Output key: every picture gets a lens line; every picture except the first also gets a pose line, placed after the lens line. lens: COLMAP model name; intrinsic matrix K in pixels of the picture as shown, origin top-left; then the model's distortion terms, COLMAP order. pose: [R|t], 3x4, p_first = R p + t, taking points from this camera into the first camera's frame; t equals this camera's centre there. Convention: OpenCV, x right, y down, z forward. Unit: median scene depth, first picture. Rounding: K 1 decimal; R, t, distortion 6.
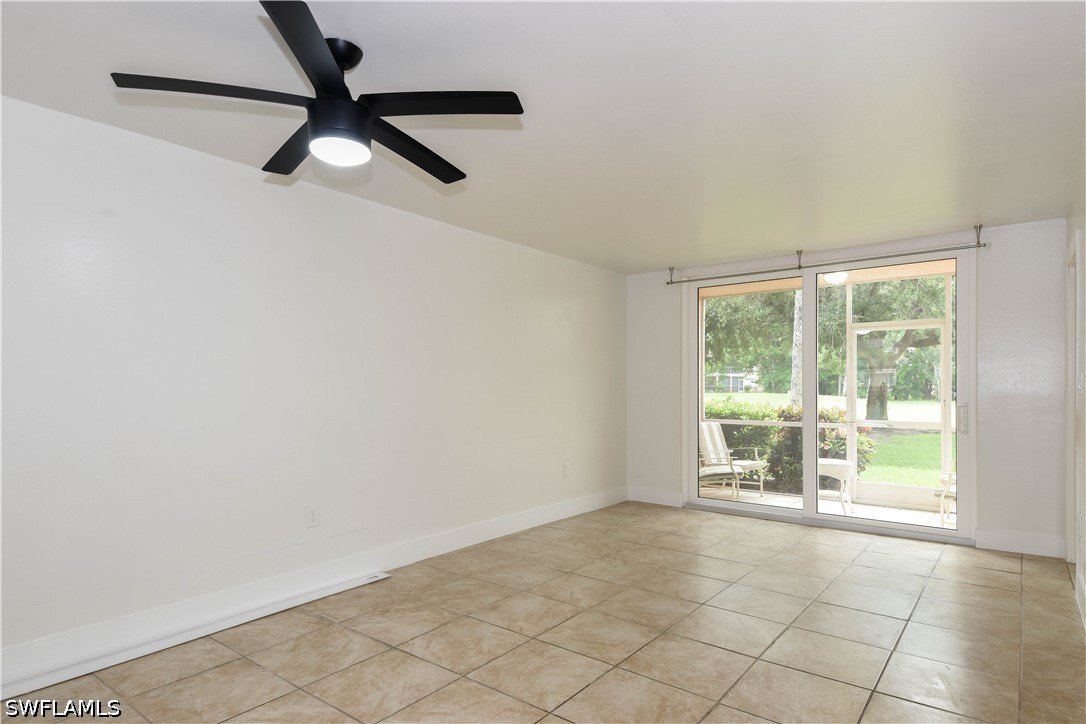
lens RADIAL K [[578.2, 0, 541.0], [0, 578.2, 395.2], [0, 0, 1]] dist [0.001550, 0.000208]
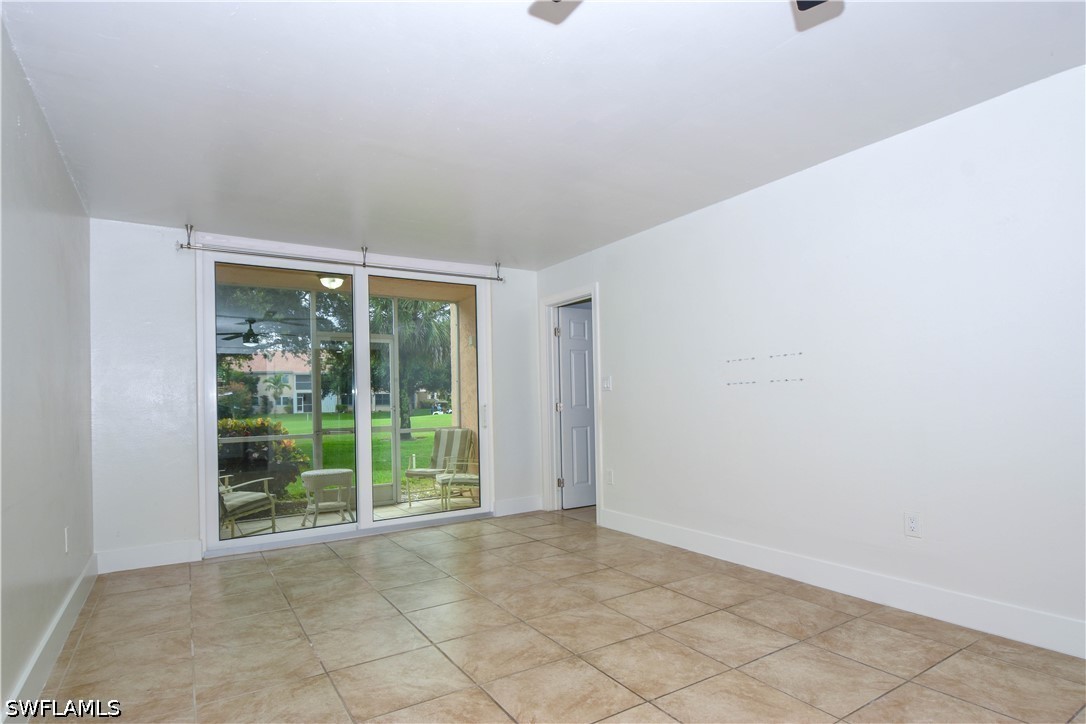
lens RADIAL K [[578.2, 0, 541.0], [0, 578.2, 395.2], [0, 0, 1]] dist [0.001550, 0.000208]
pose [[0.336893, -0.000880, 0.941542, -0.439172], [0.033004, 0.999396, -0.010876, 0.016099], [-0.940964, 0.034739, 0.336719, 0.518482]]
